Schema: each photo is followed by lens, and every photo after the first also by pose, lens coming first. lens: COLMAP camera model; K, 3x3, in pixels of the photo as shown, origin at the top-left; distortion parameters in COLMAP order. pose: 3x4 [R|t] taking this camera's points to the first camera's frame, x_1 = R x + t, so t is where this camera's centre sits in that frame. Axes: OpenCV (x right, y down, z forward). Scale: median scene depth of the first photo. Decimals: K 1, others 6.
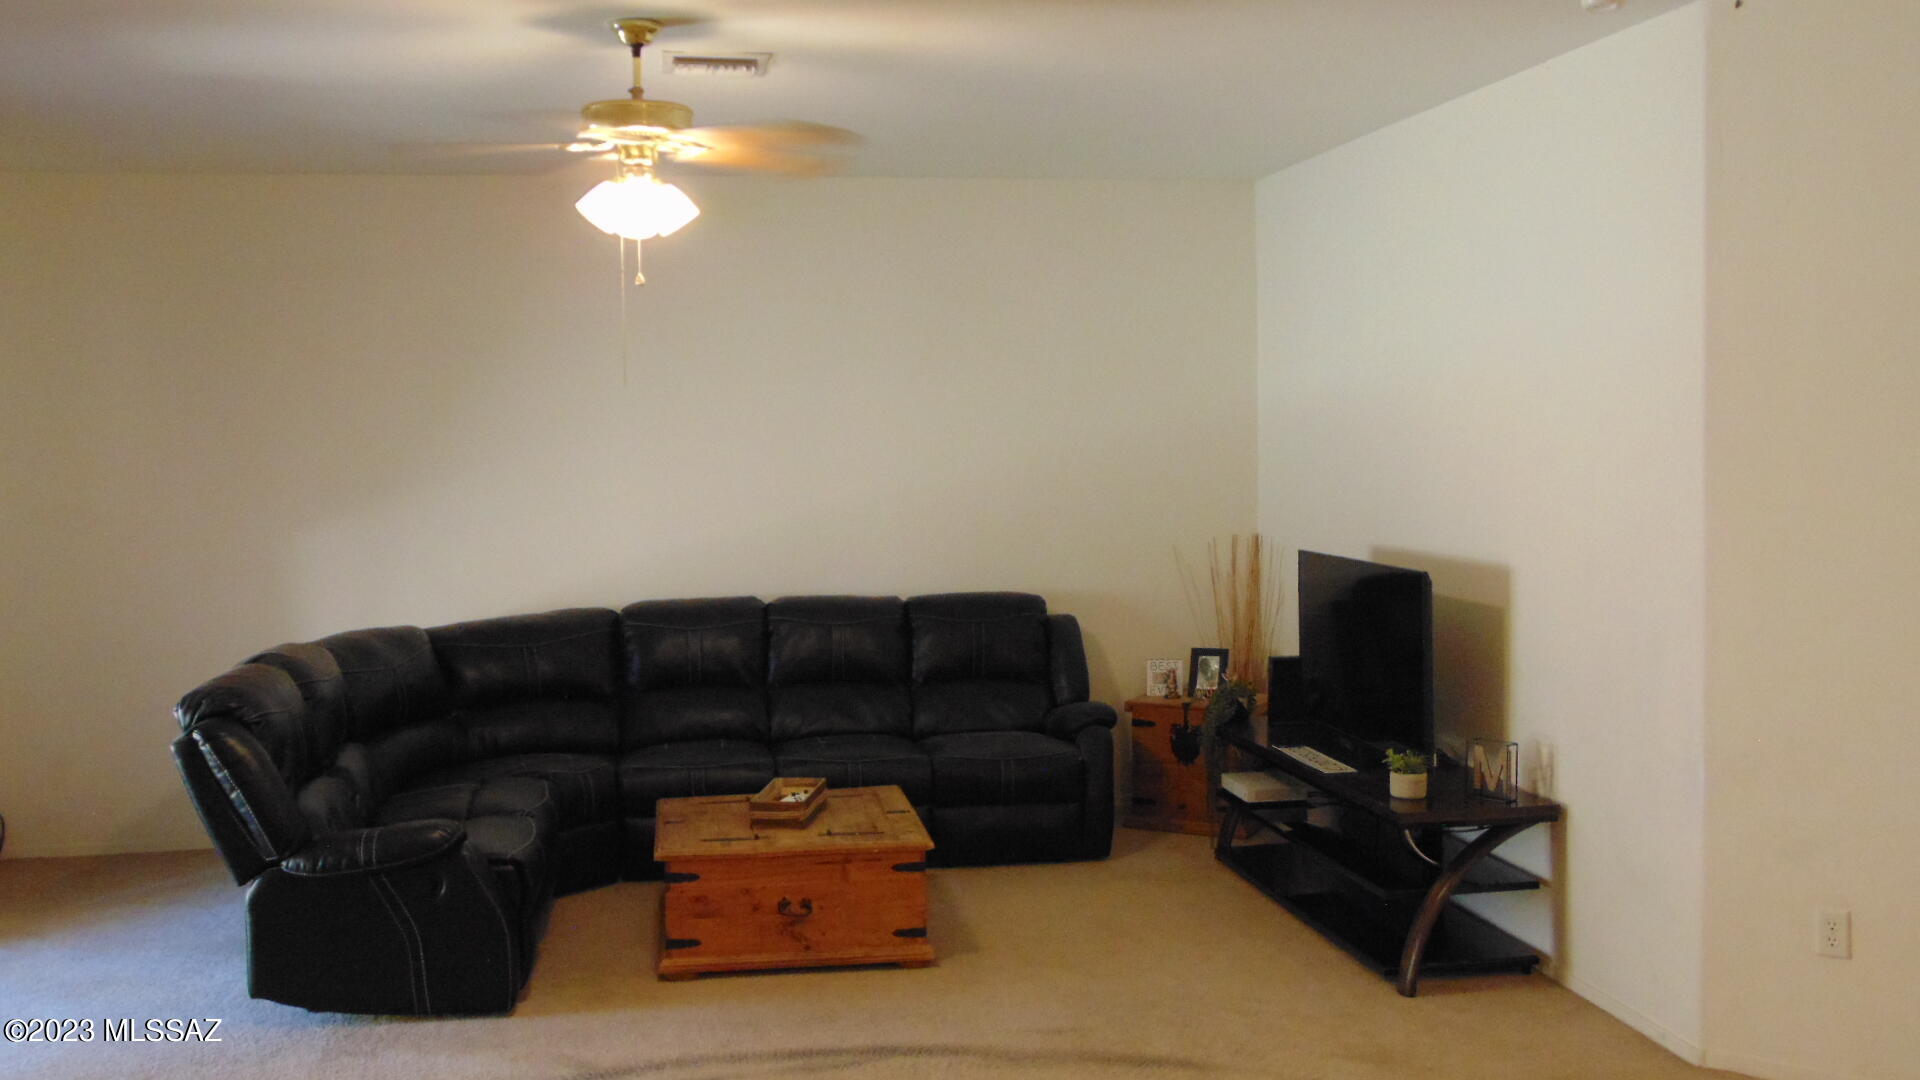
lens RADIAL K [[1832.5, 0, 949.4], [0, 1832.5, 538.2], [0, 0, 1]] dist [-0.013203, 0.000000]
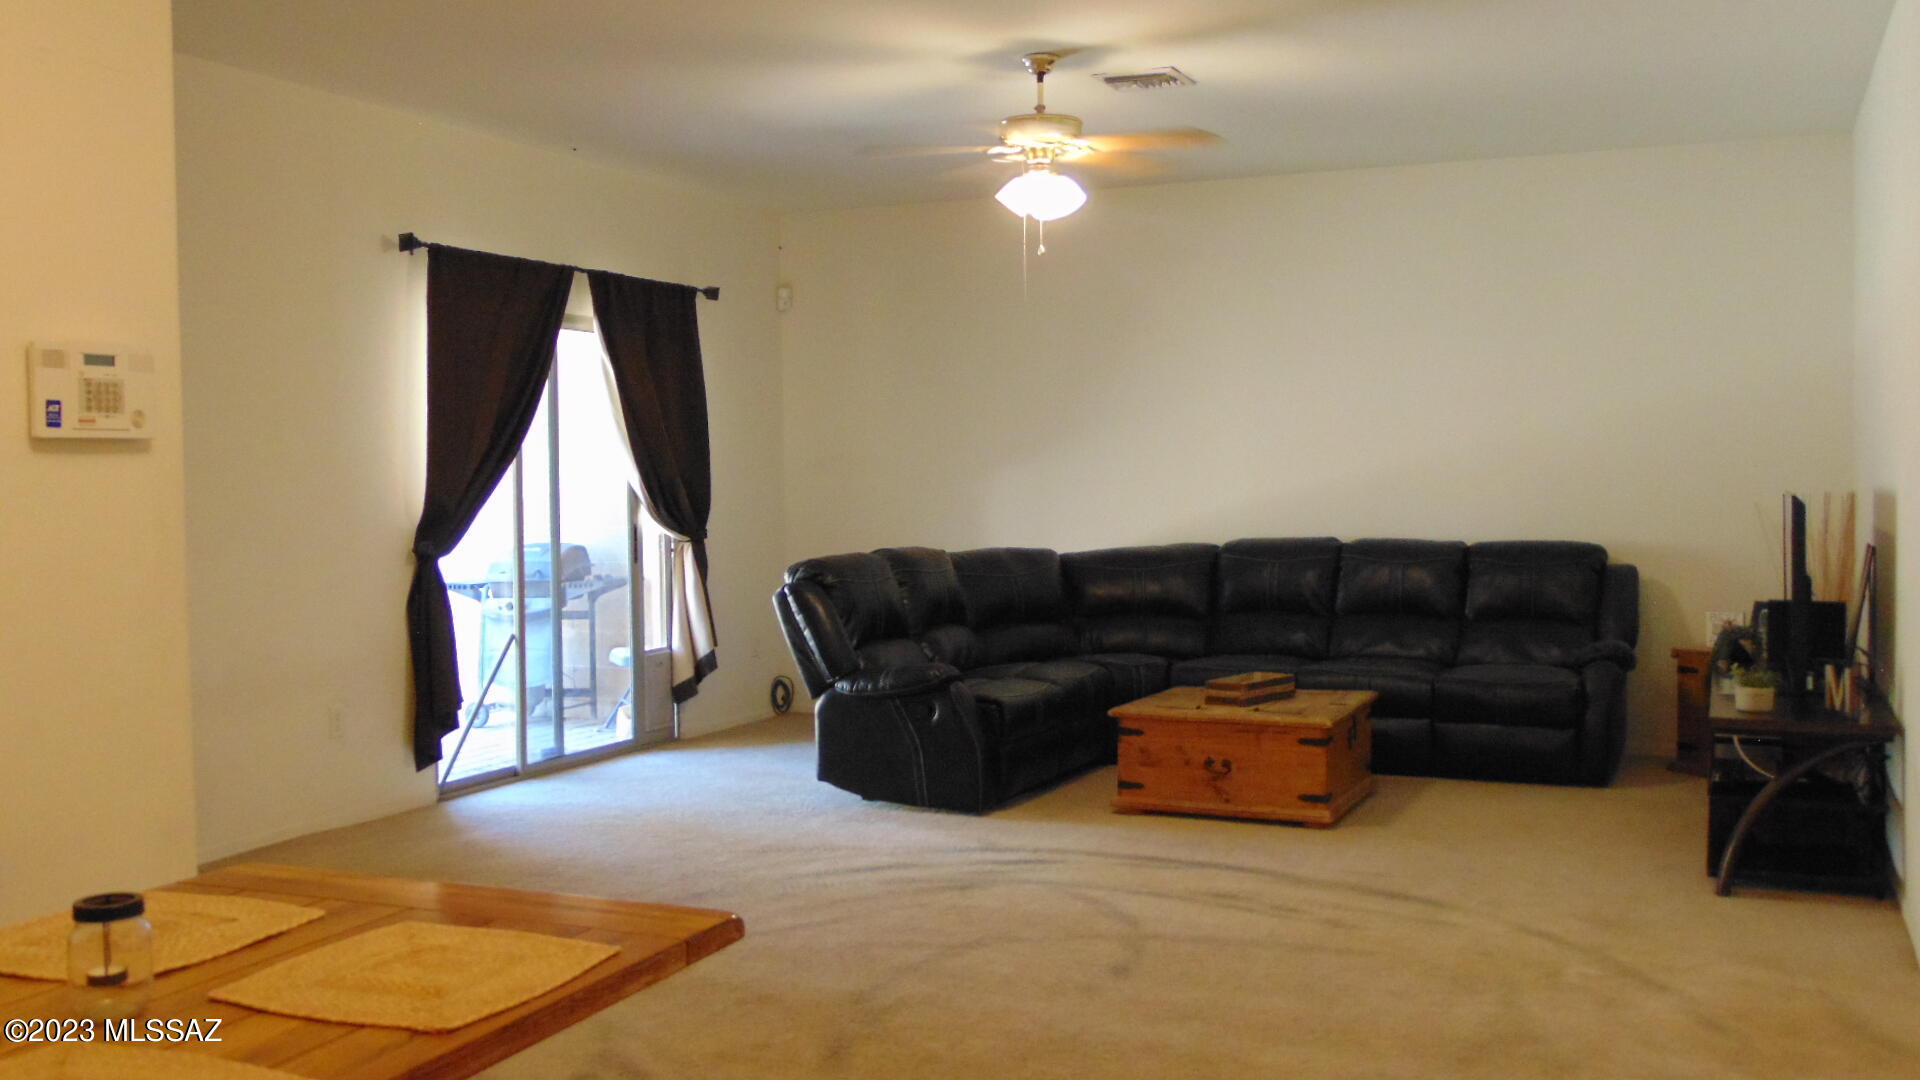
lens RADIAL K [[1832.5, 0, 968.2], [0, 1832.5, 540.4], [0, 0, 1]] dist [-0.013203, 0.000000]
pose [[0.838351, 0.025354, -0.544540, 0.433285], [-0.035197, 0.999351, -0.007658, 0.067625], [0.543993, 0.025586, 0.838700, -0.110053]]
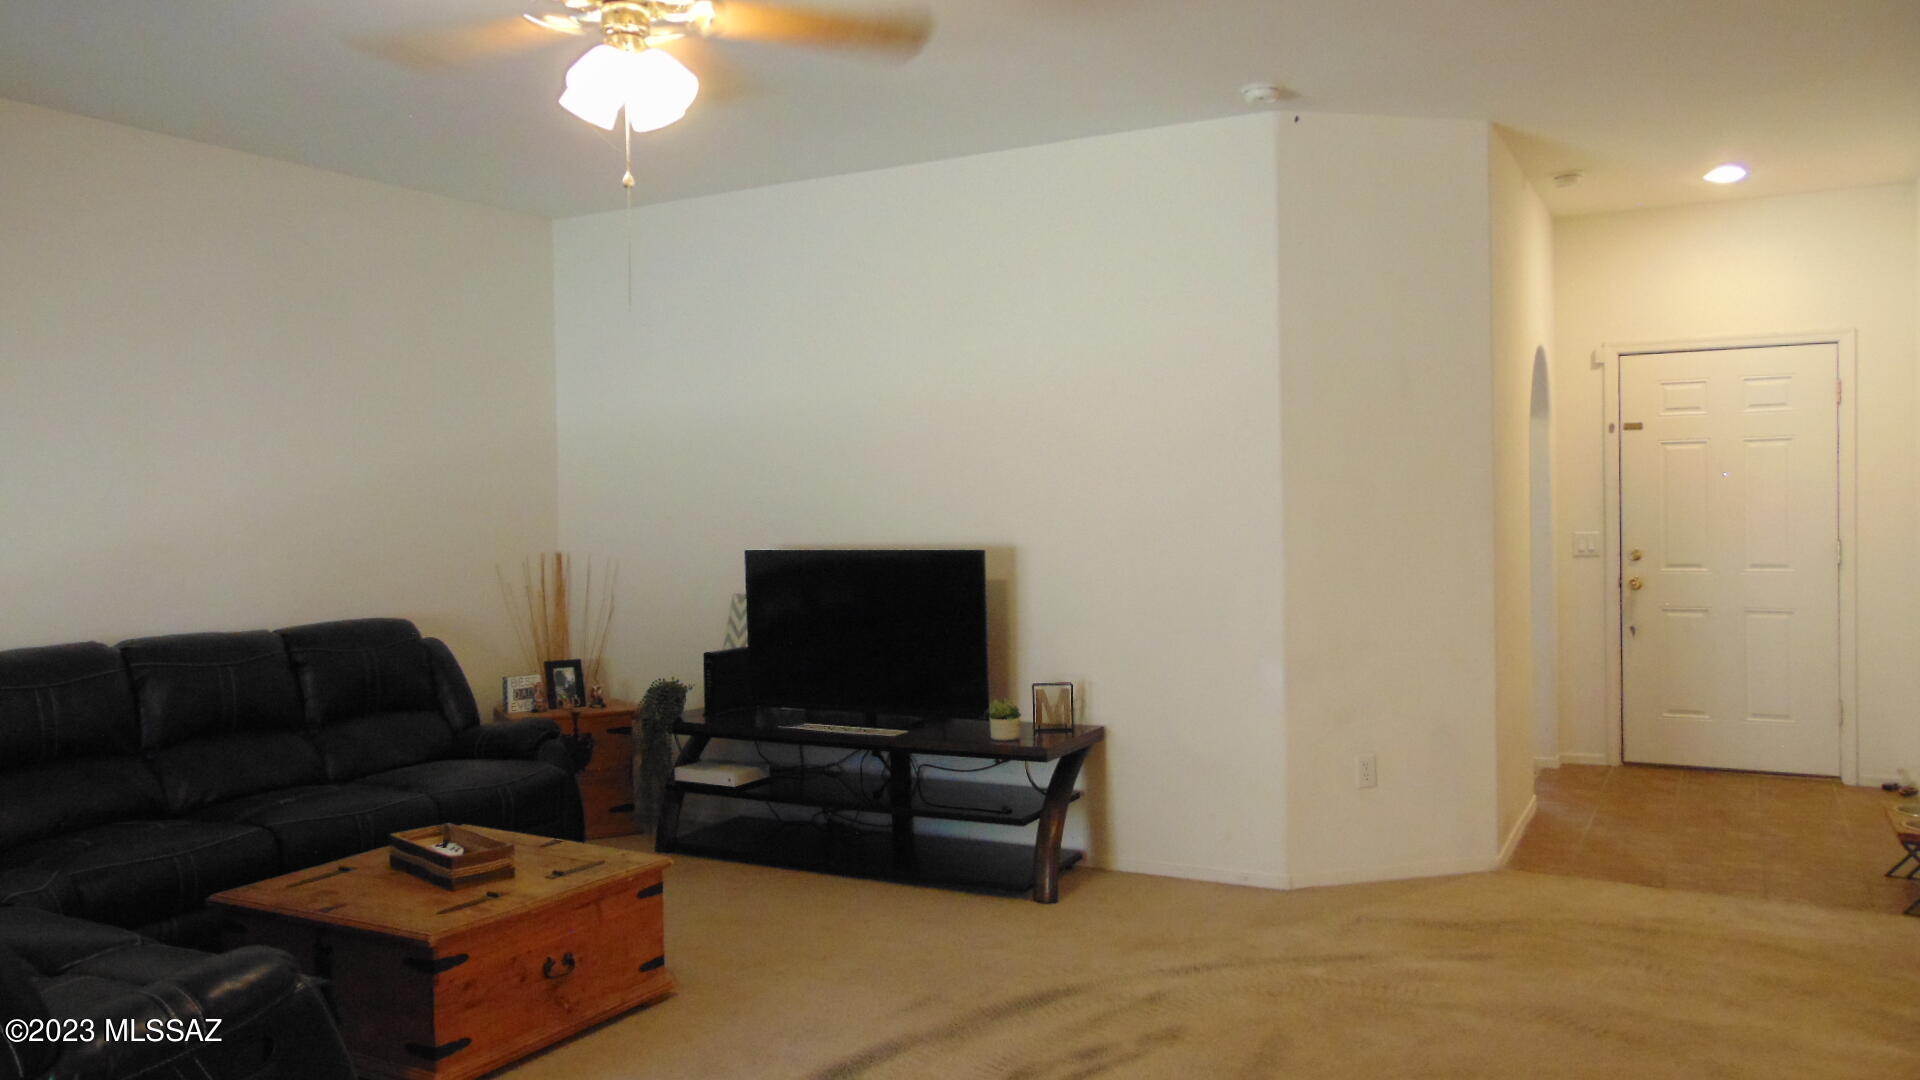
lens RADIAL K [[1441.1, 0, 970.7], [0, 1441.1, 536.5], [0, 0, 1]] dist [-0.033065, 0.039198]
pose [[0.620488, -0.021494, 0.783921, -0.478928], [0.061252, 0.997899, -0.021121, 0.029974], [-0.781820, 0.061122, 0.620501, 0.430377]]
